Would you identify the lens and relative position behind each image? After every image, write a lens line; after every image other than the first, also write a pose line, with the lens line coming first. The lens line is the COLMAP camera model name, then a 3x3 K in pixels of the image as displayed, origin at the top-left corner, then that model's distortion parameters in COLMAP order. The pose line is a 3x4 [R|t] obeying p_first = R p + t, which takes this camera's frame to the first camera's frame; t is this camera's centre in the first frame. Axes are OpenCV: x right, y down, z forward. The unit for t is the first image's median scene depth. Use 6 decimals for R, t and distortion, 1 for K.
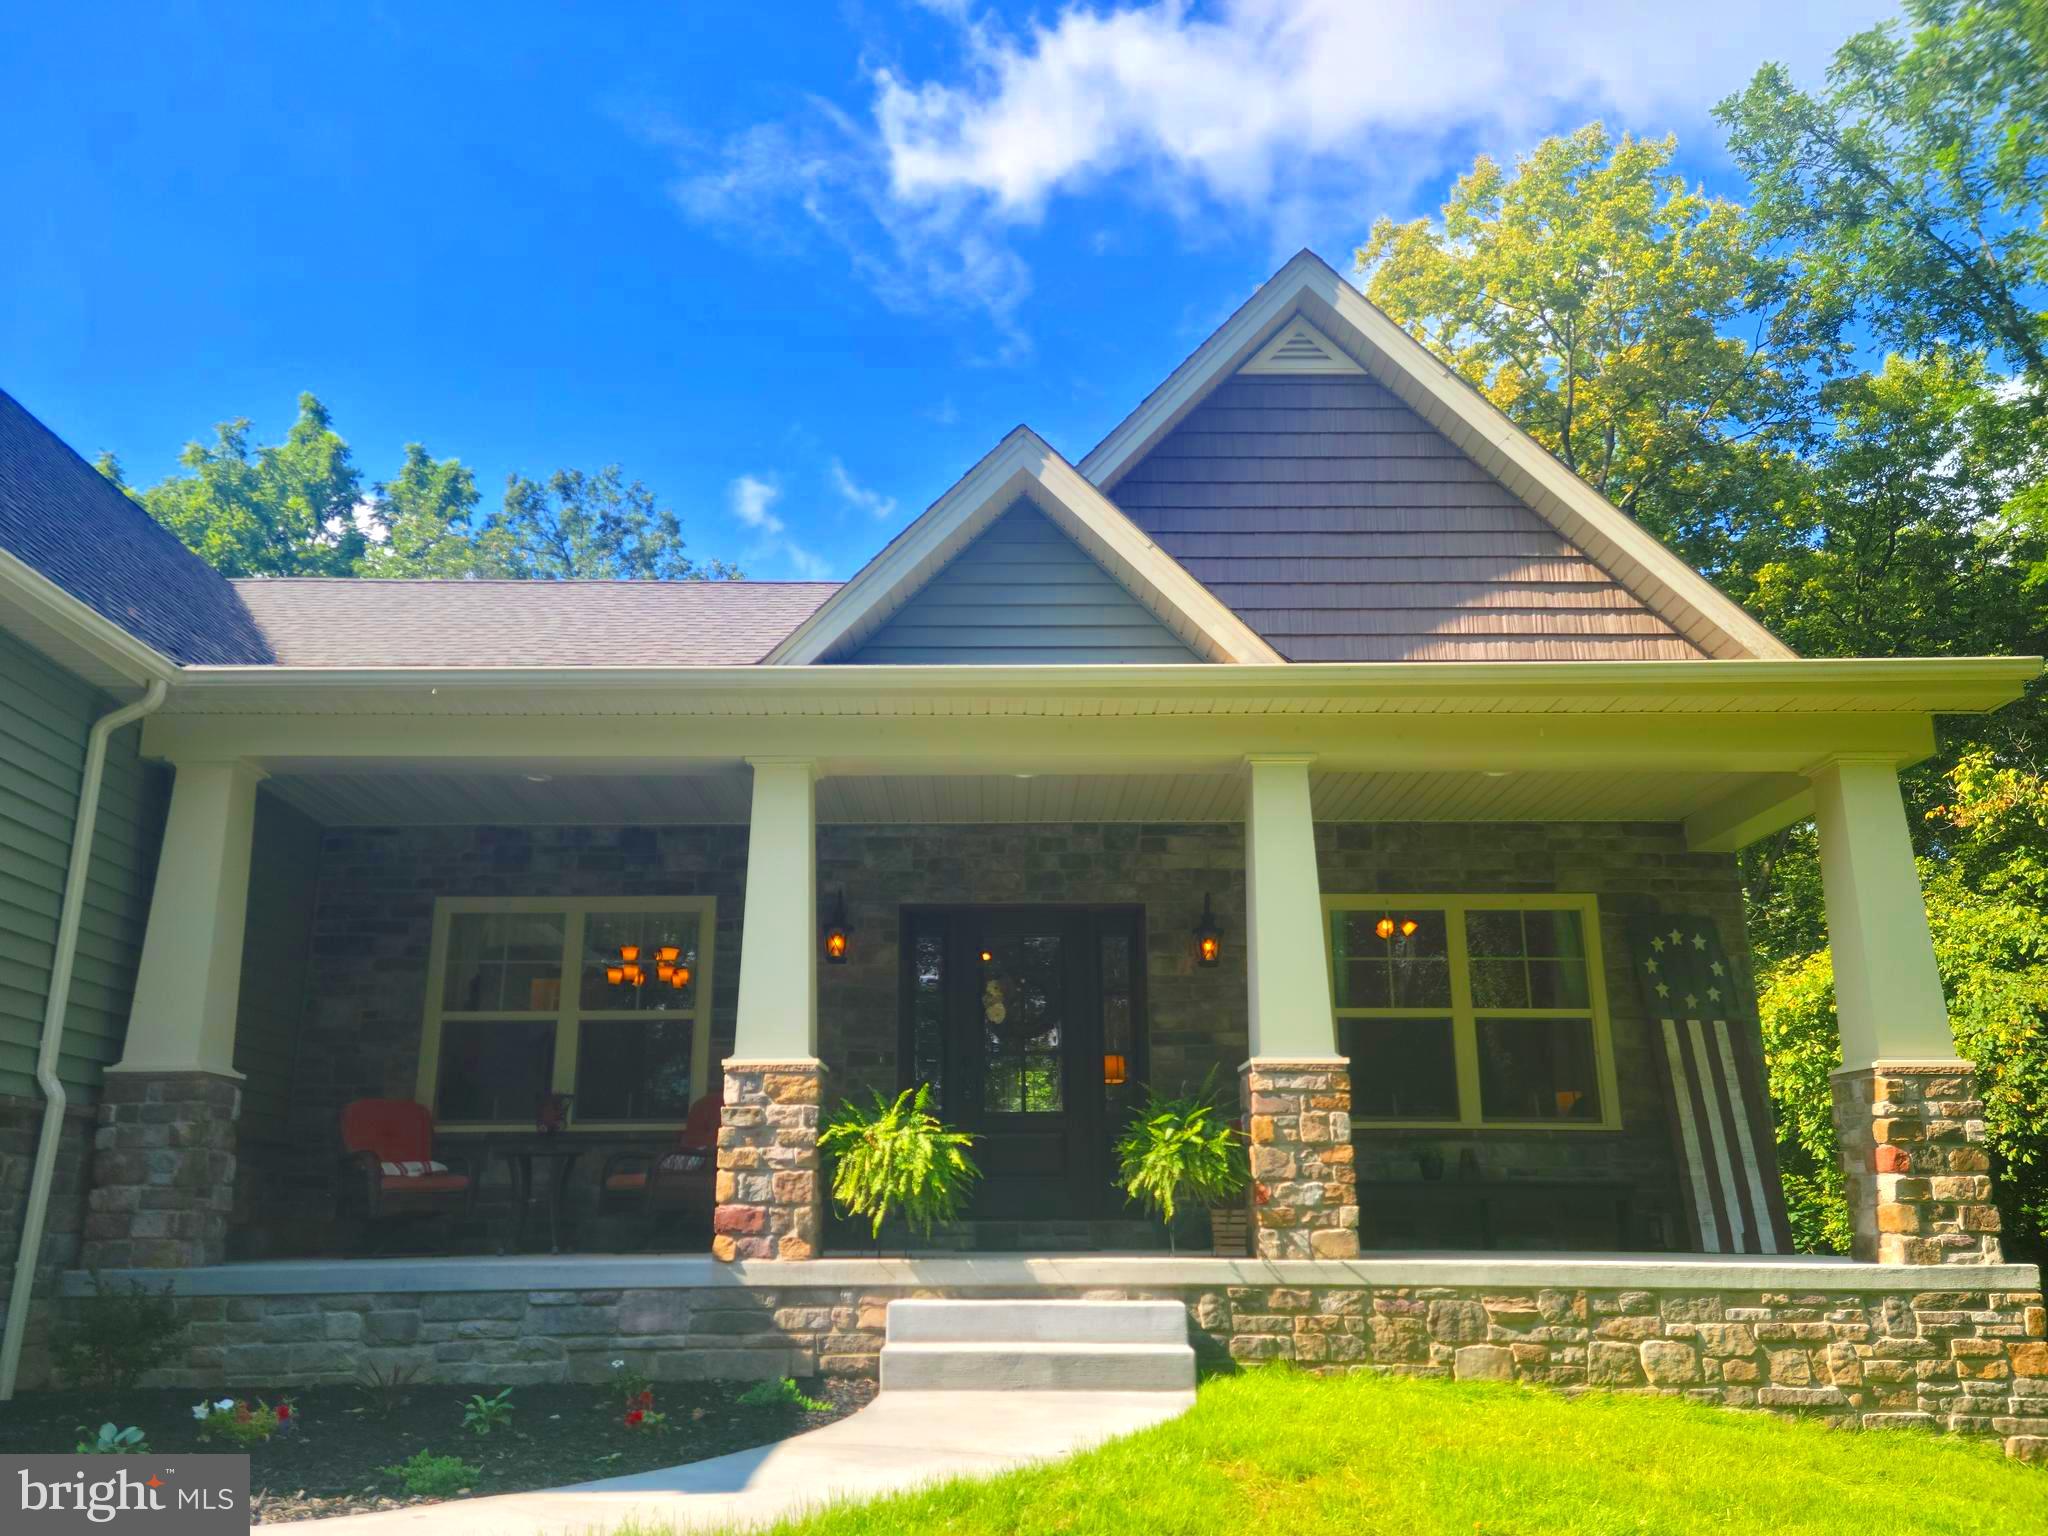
lens RADIAL K [[1646.1, 0, 1019.9], [0, 1646.1, 751.8], [0, 0, 1]] dist [0.082603, -0.082143]
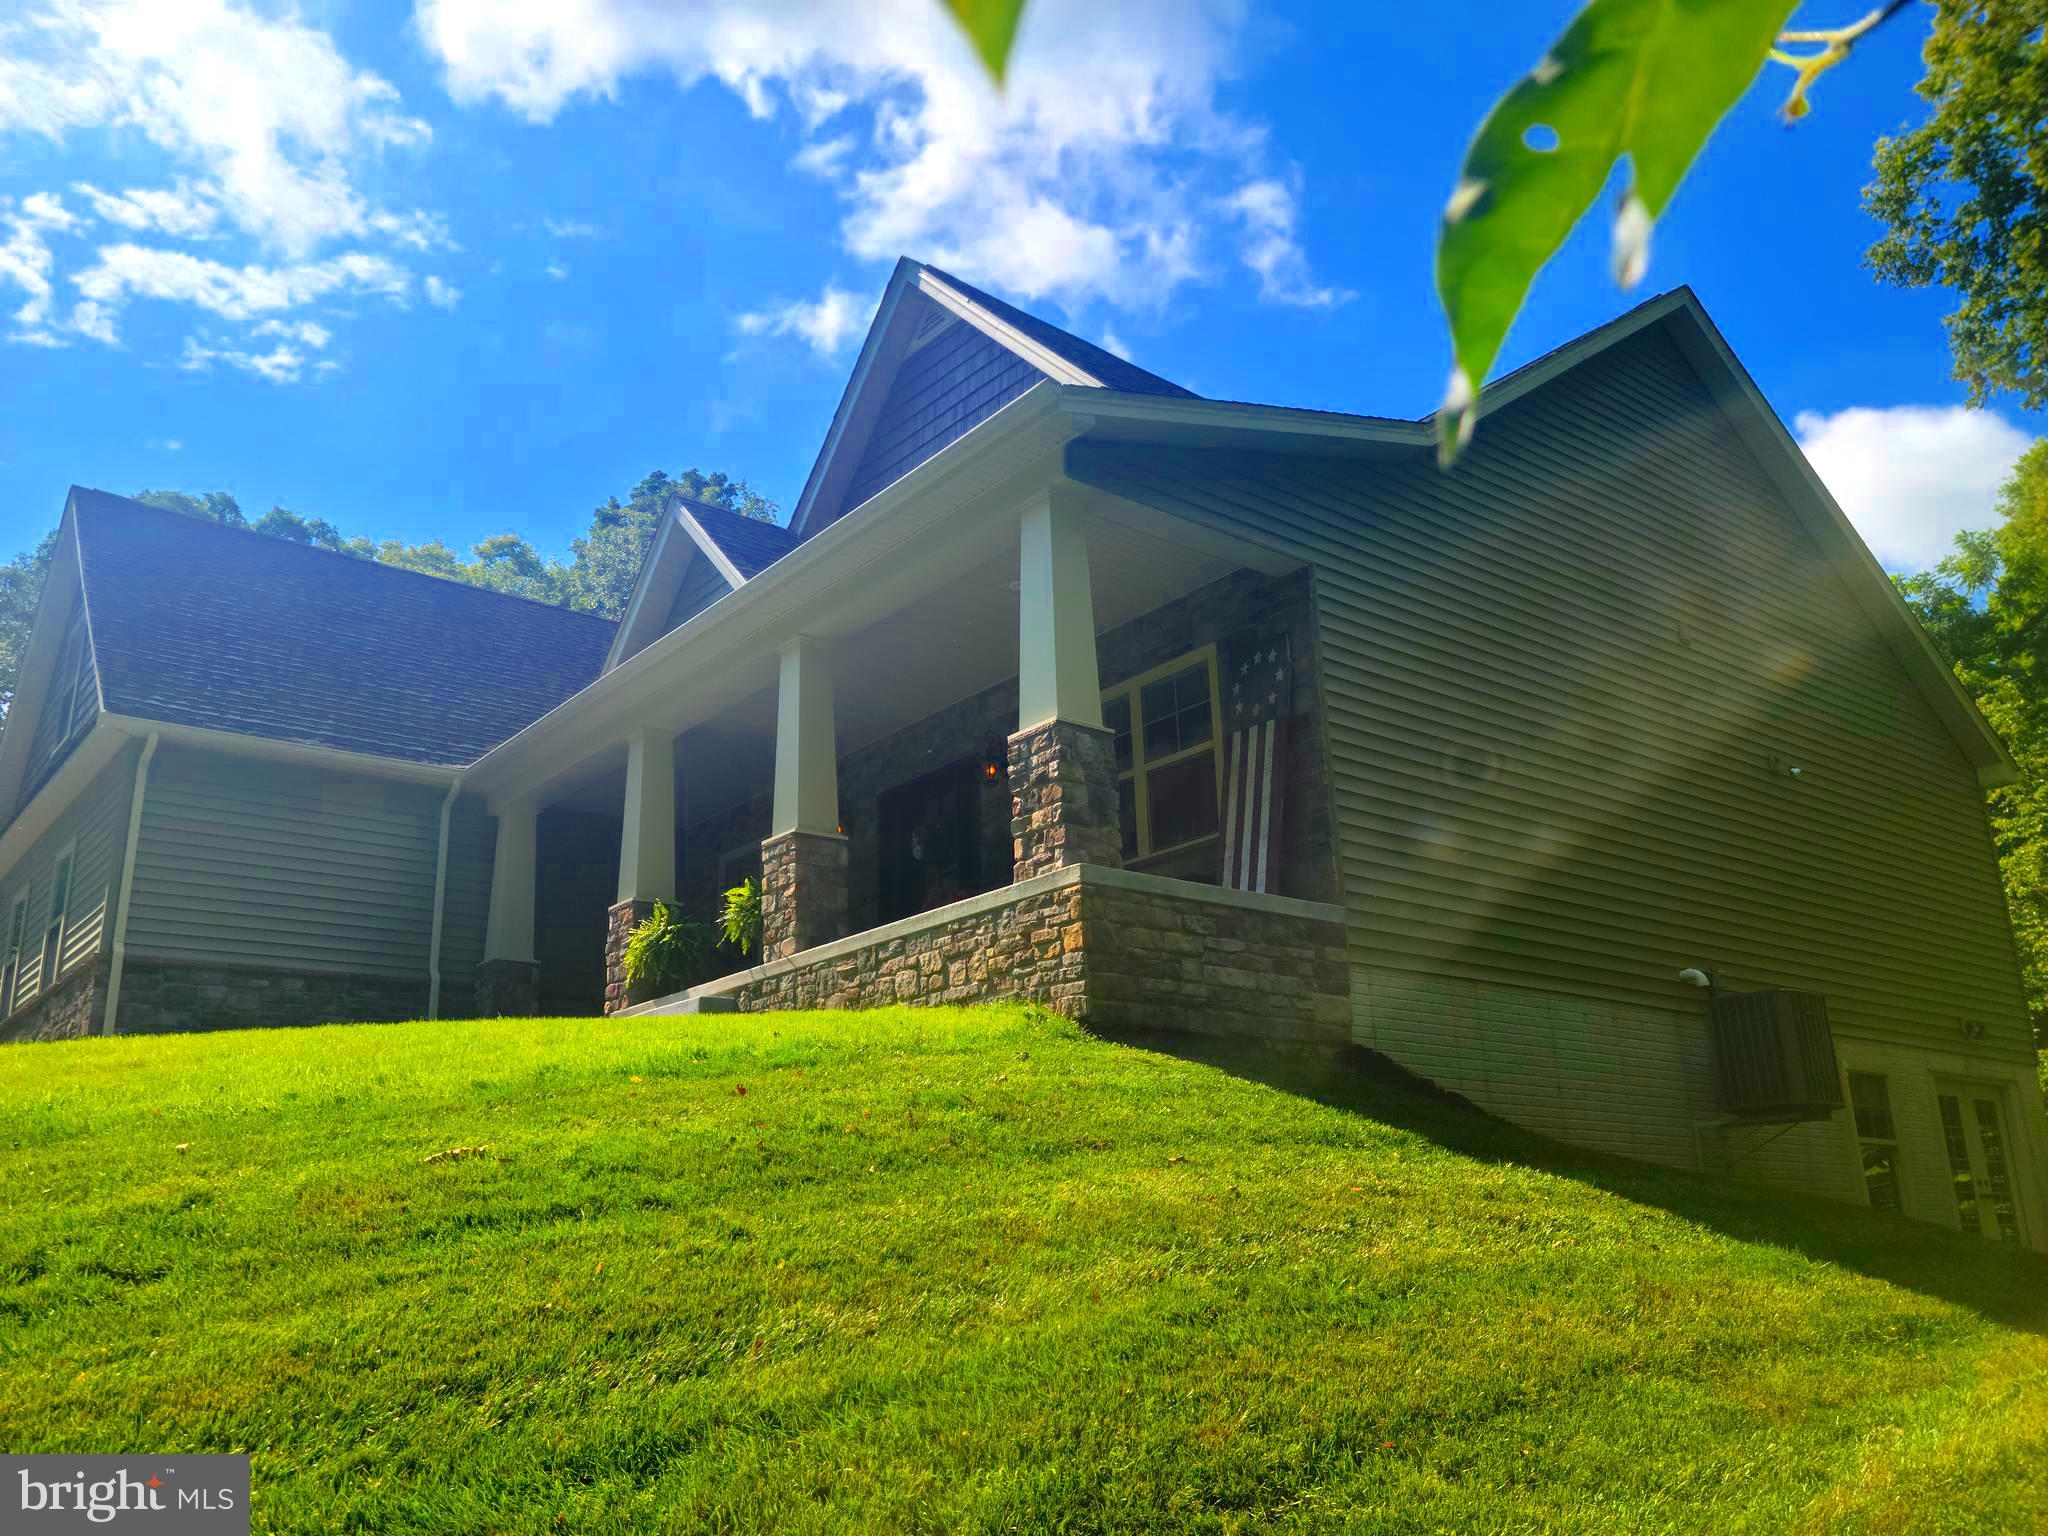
lens RADIAL K [[1646.1, 0, 1027.6], [0, 1646.1, 776.5], [0, 0, 1]] dist [0.082603, -0.082143]
pose [[0.625347, -0.245121, -0.740849, 1.498597], [0.248503, 0.962512, -0.108702, 0.367545], [0.739721, -0.116127, 0.662818, 0.177558]]
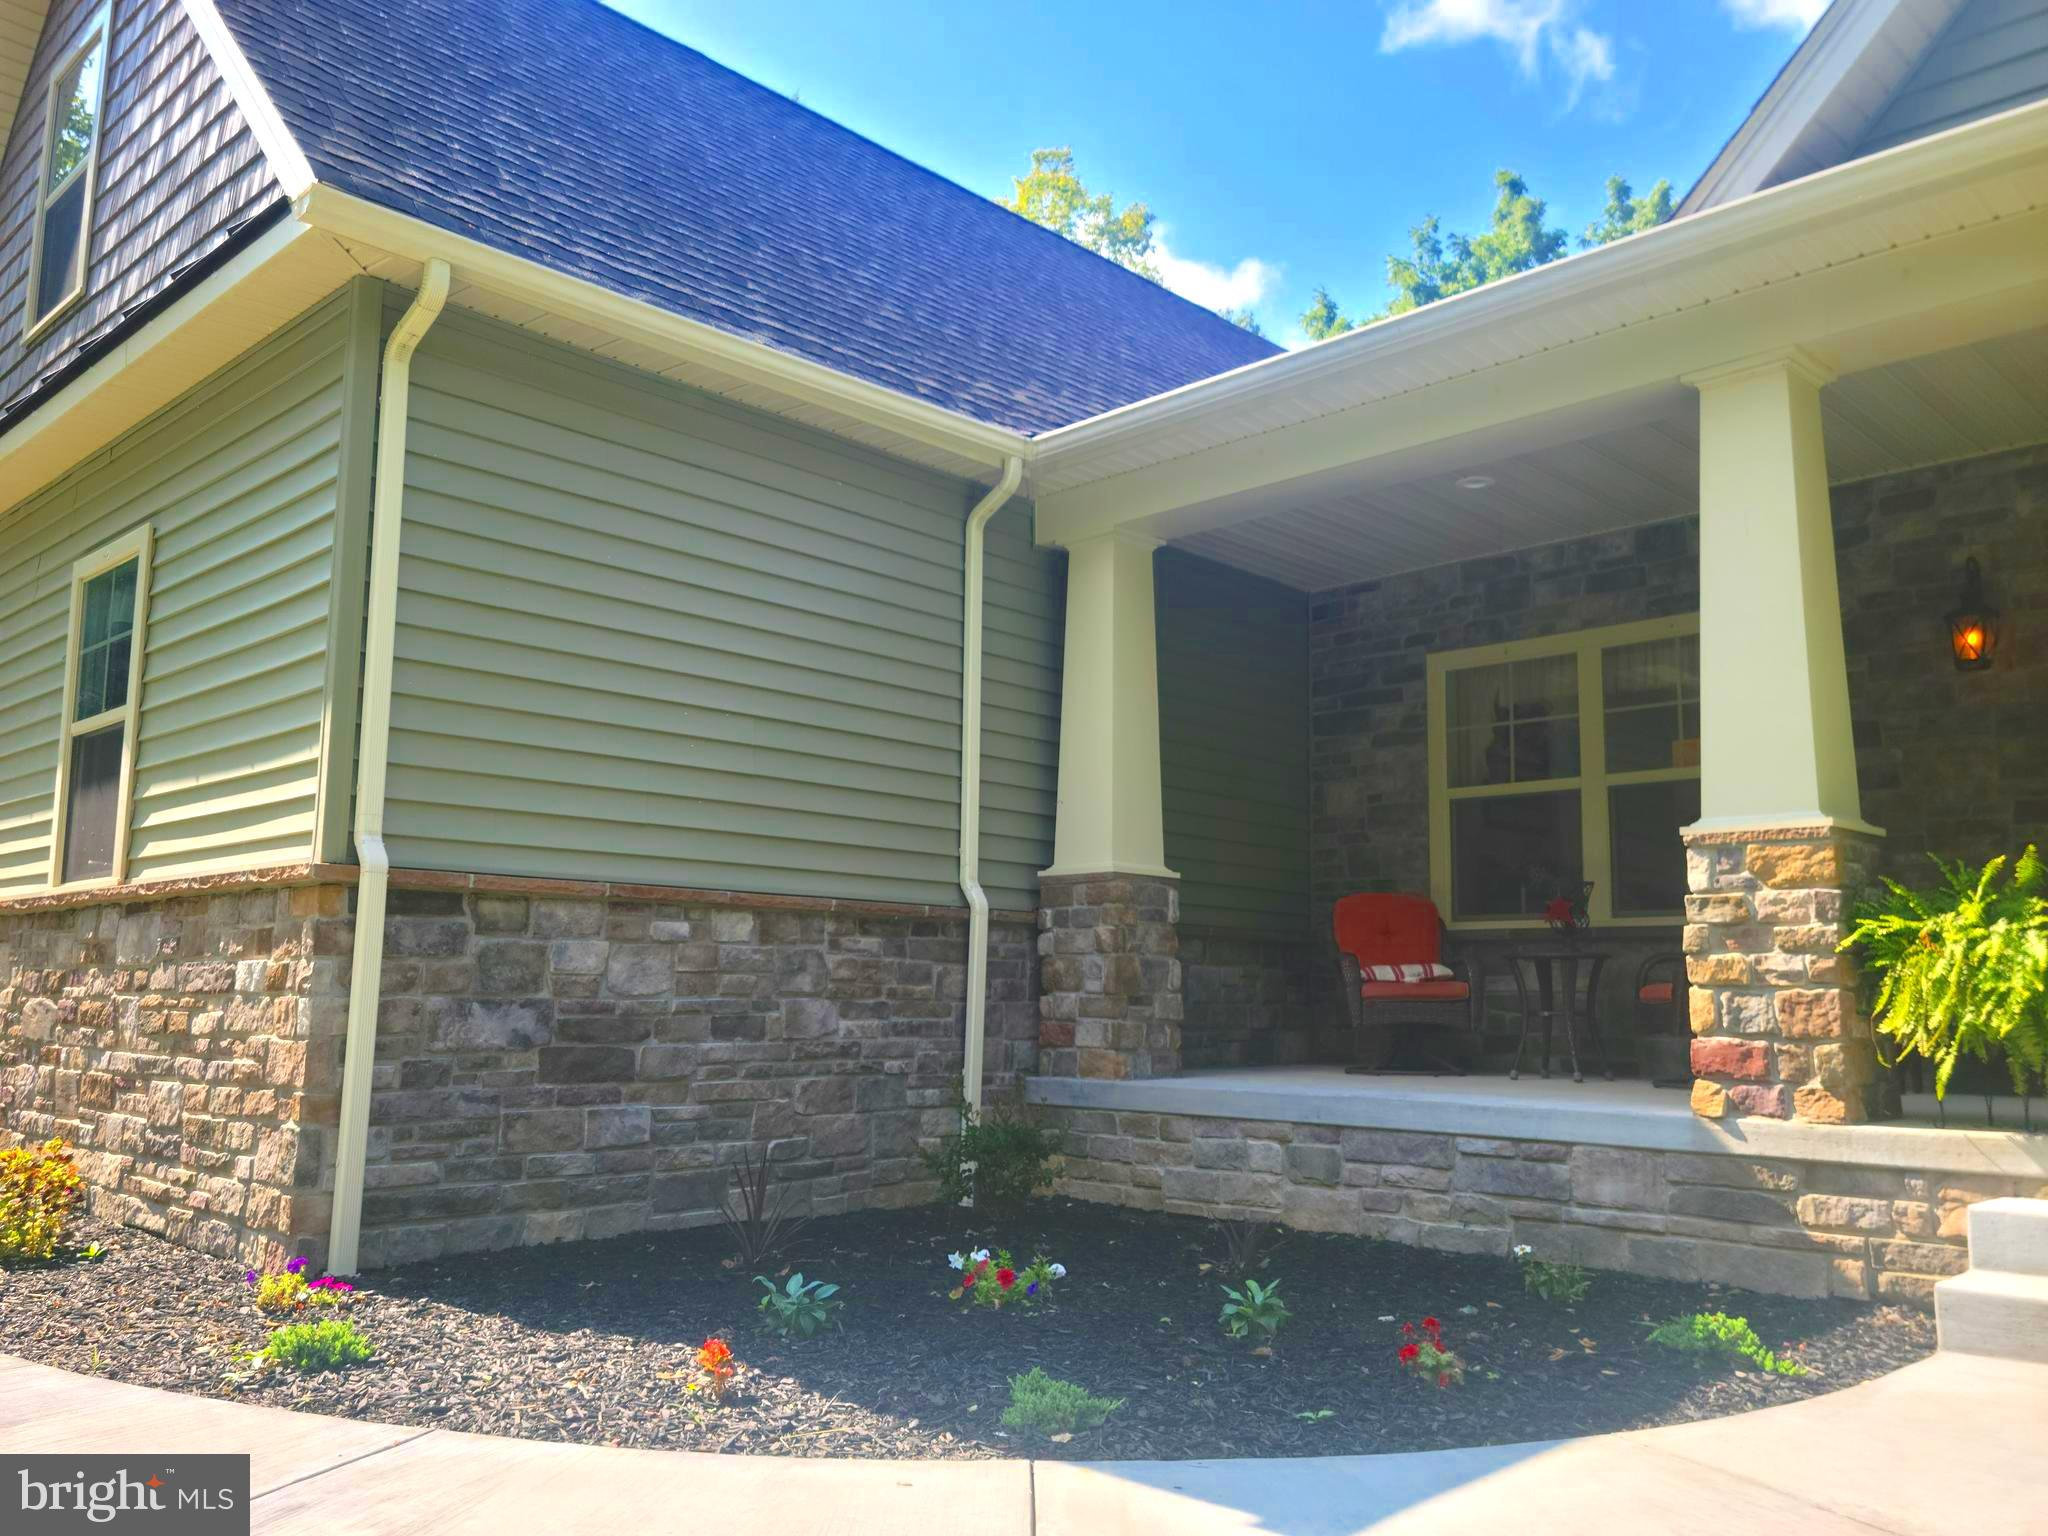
lens RADIAL K [[1646.1, 0, 990.1], [0, 1646.1, 793.1], [0, 0, 1]] dist [0.082603, -0.082143]
pose [[0.694395, -0.078665, -0.715281, 0.115520], [0.185732, 0.979919, 0.072539, 0.073071], [0.695211, -0.183222, 0.695062, 0.345397]]
